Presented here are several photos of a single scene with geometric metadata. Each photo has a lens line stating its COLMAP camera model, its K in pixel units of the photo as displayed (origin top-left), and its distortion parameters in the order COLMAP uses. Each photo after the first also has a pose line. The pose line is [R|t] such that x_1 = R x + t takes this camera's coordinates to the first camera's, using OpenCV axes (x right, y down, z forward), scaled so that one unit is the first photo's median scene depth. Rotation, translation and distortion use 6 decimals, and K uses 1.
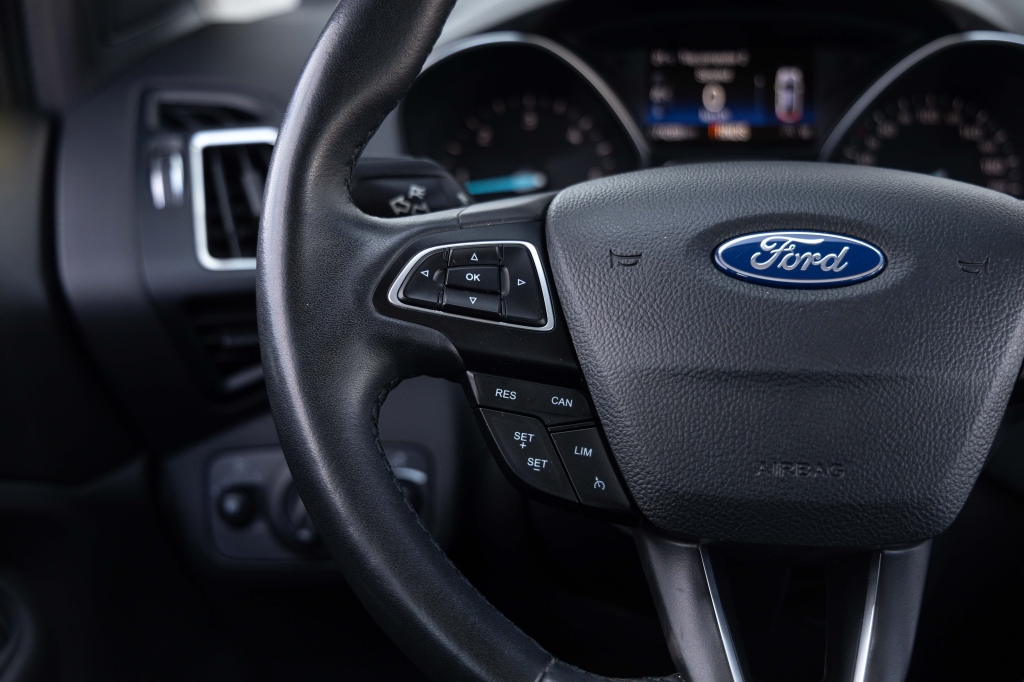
lens RADIAL K [[1498.2, 0, 489.3], [0, 1498.2, 328.4], [0, 0, 1]] dist [0.015785, 0.000000]
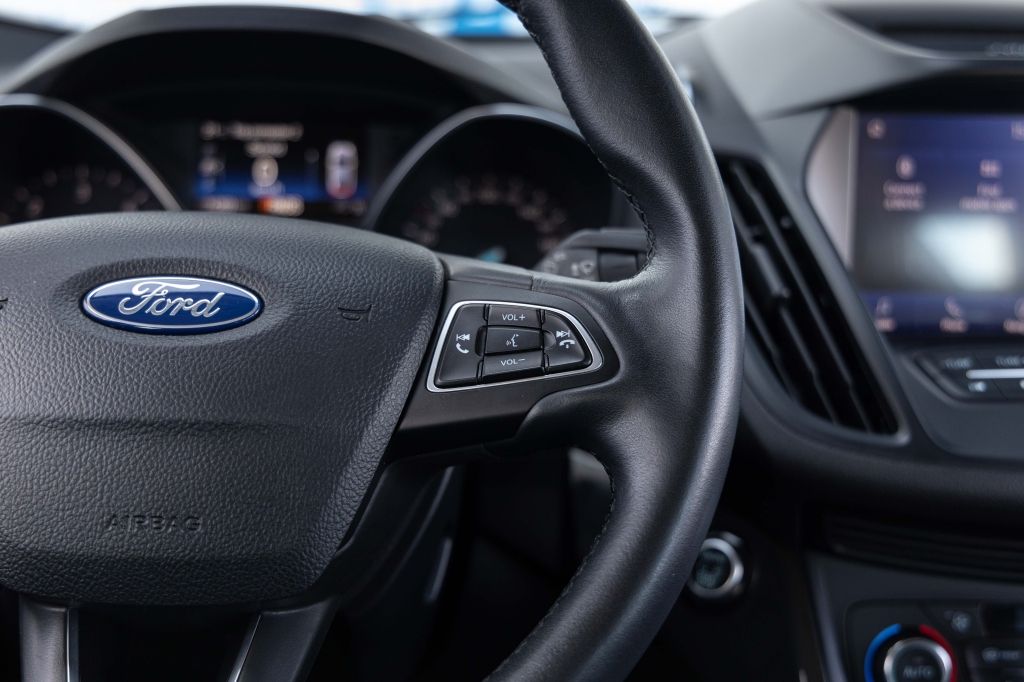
lens RADIAL K [[1498.2, 0, 493.1], [0, 1498.2, 333.7], [0, 0, 1]] dist [0.015785, 0.000000]
pose [[0.994615, 0.007334, 0.103379, 0.308087], [0.001028, 0.996746, -0.080602, 0.049191], [-0.103634, 0.080274, 0.991371, 0.029402]]
